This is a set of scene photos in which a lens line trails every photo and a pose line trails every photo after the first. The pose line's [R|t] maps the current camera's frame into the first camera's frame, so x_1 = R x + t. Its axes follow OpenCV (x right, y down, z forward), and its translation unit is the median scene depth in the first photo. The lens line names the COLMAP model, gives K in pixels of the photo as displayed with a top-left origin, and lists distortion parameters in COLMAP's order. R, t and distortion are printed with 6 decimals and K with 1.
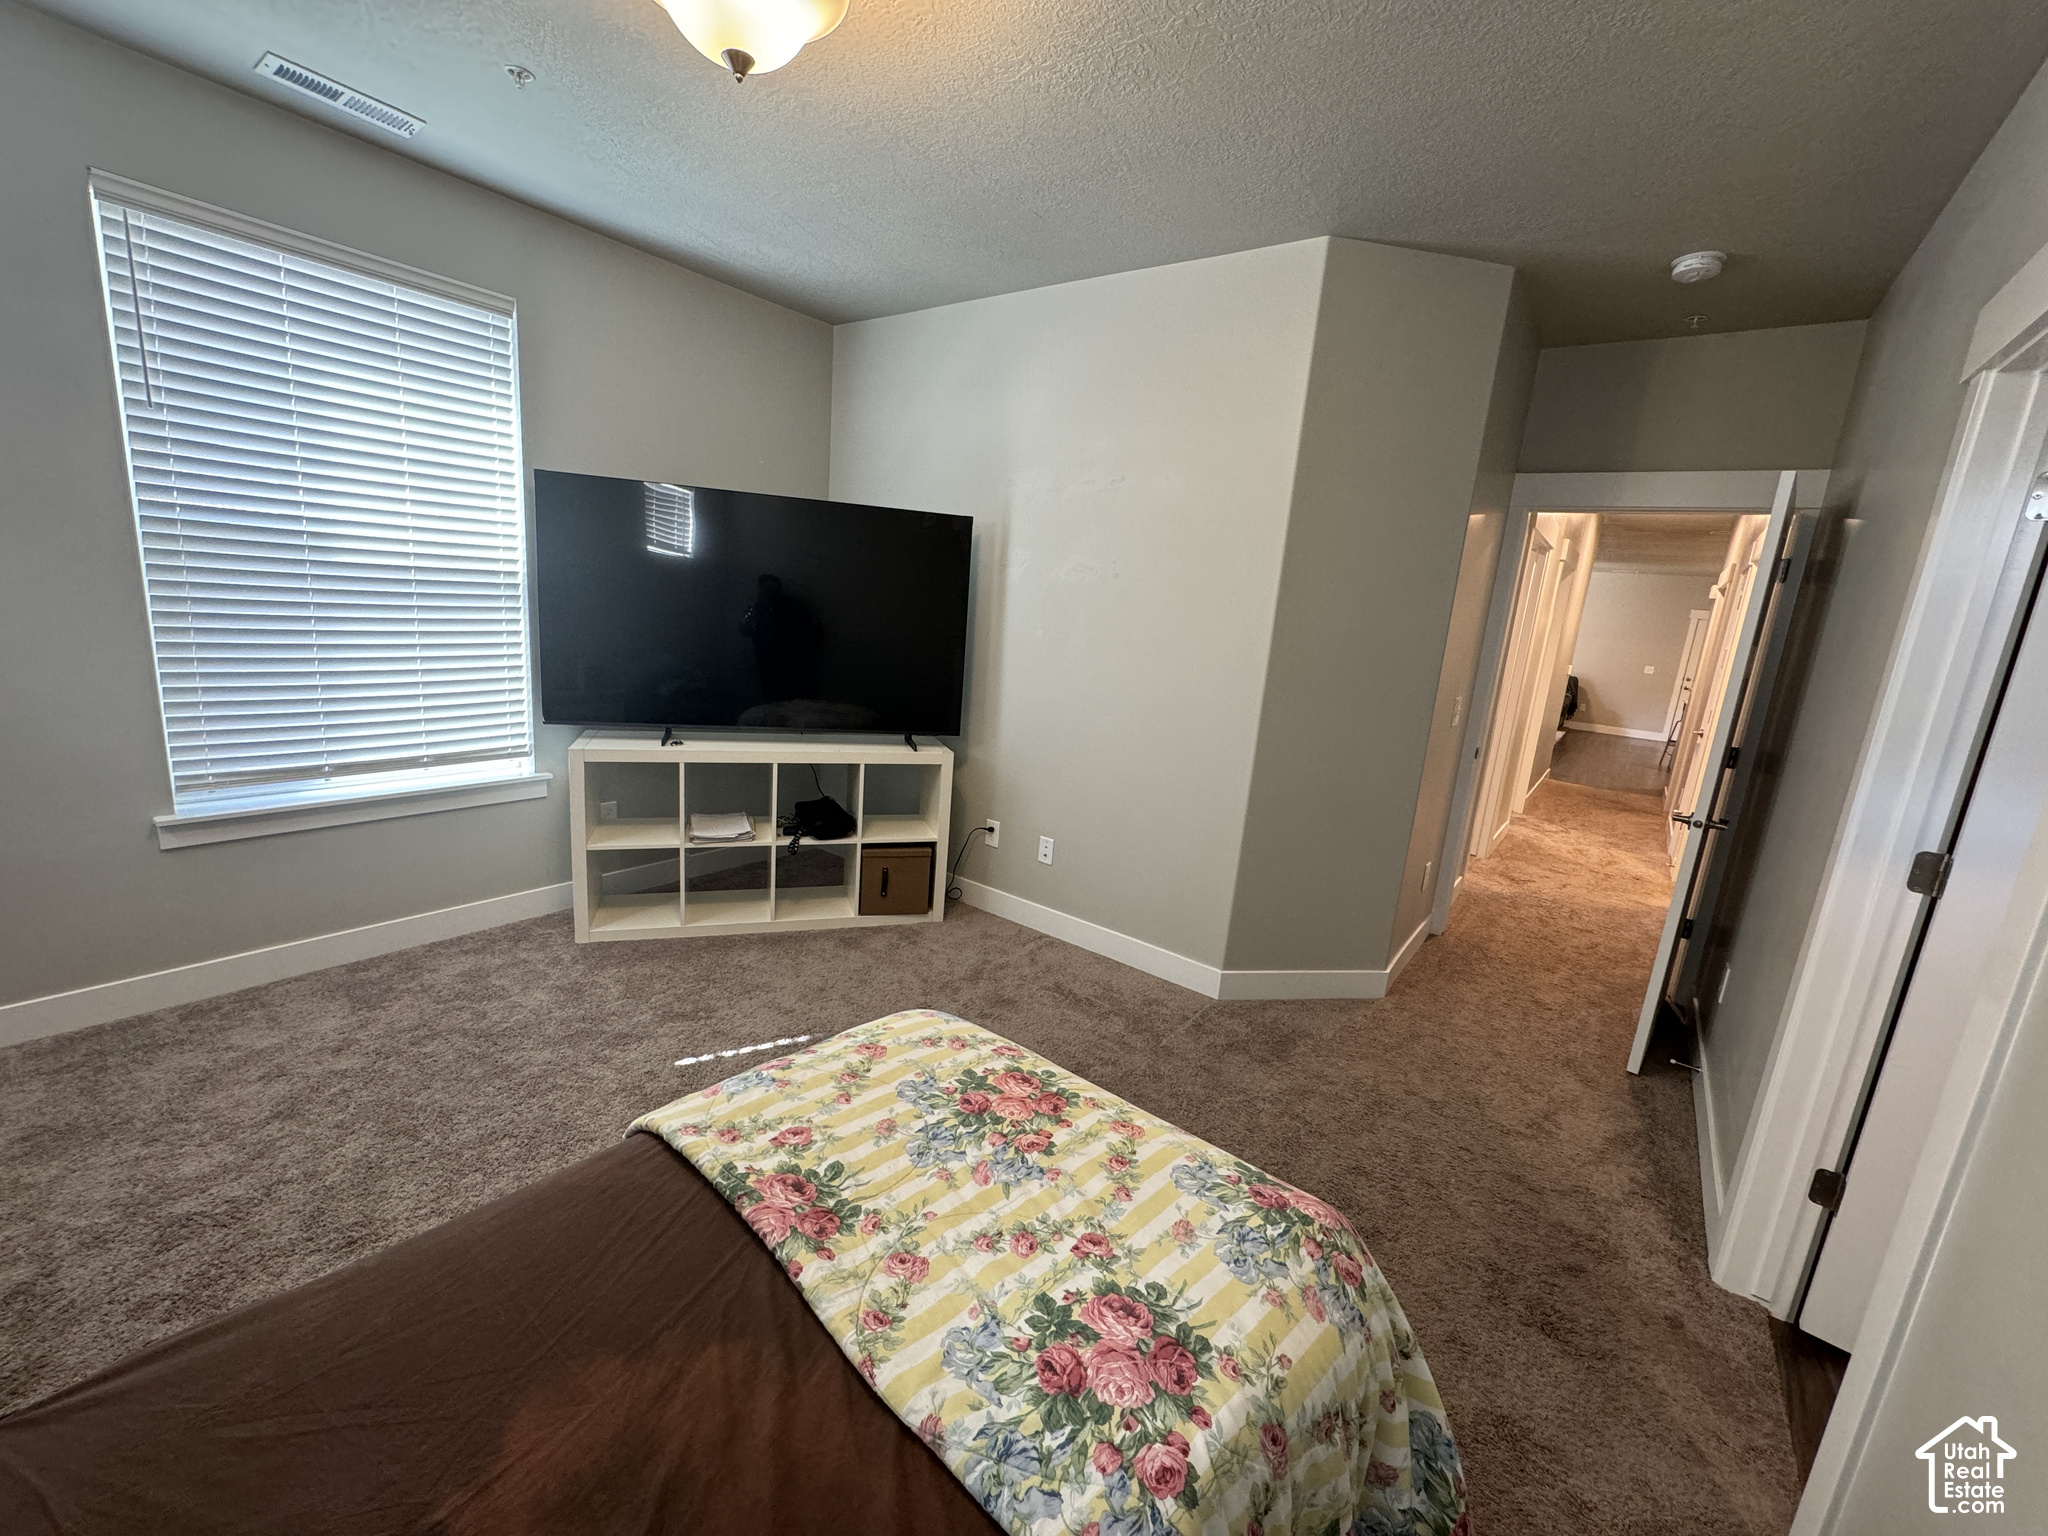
lens RADIAL K [[816.1, 0, 1021.4], [0, 816.1, 771.2], [0, 0, 1]] dist [-0.003203, -0.000847]
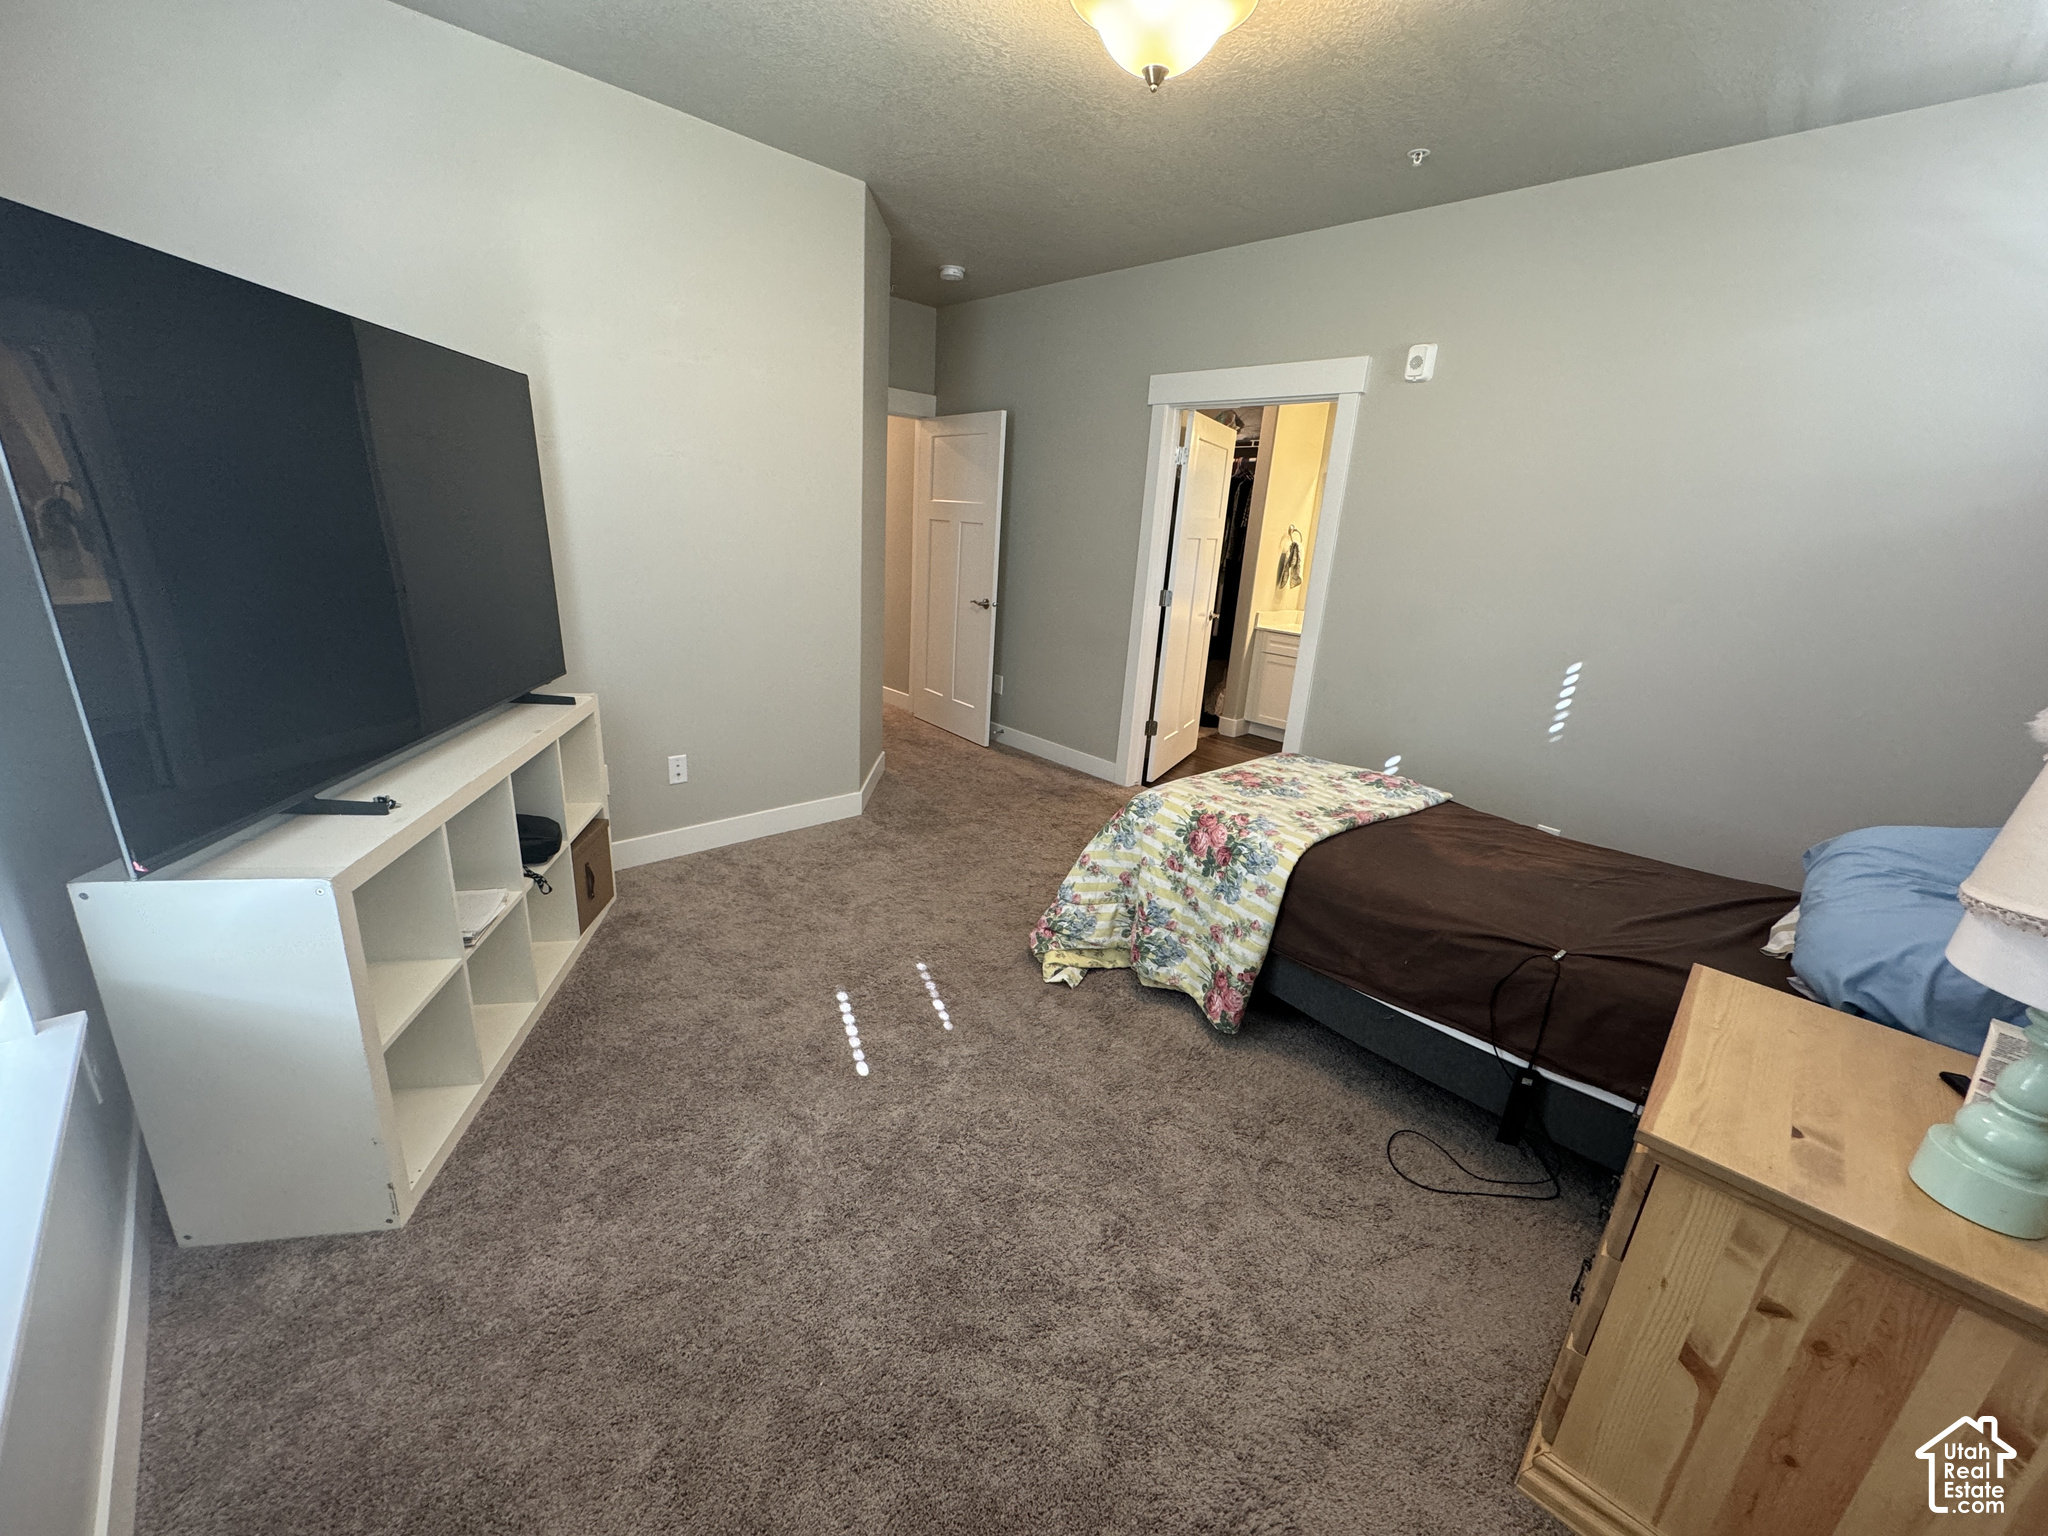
lens RADIAL K [[816.1, 0, 1021.3], [0, 816.1, 769.9], [0, 0, 1]] dist [-0.003203, -0.000847]
pose [[0.163586, -0.361402, 0.917948, -2.034313], [0.158914, 0.927984, 0.337033, -0.409004], [-0.973646, 0.090741, 0.209237, 1.154339]]
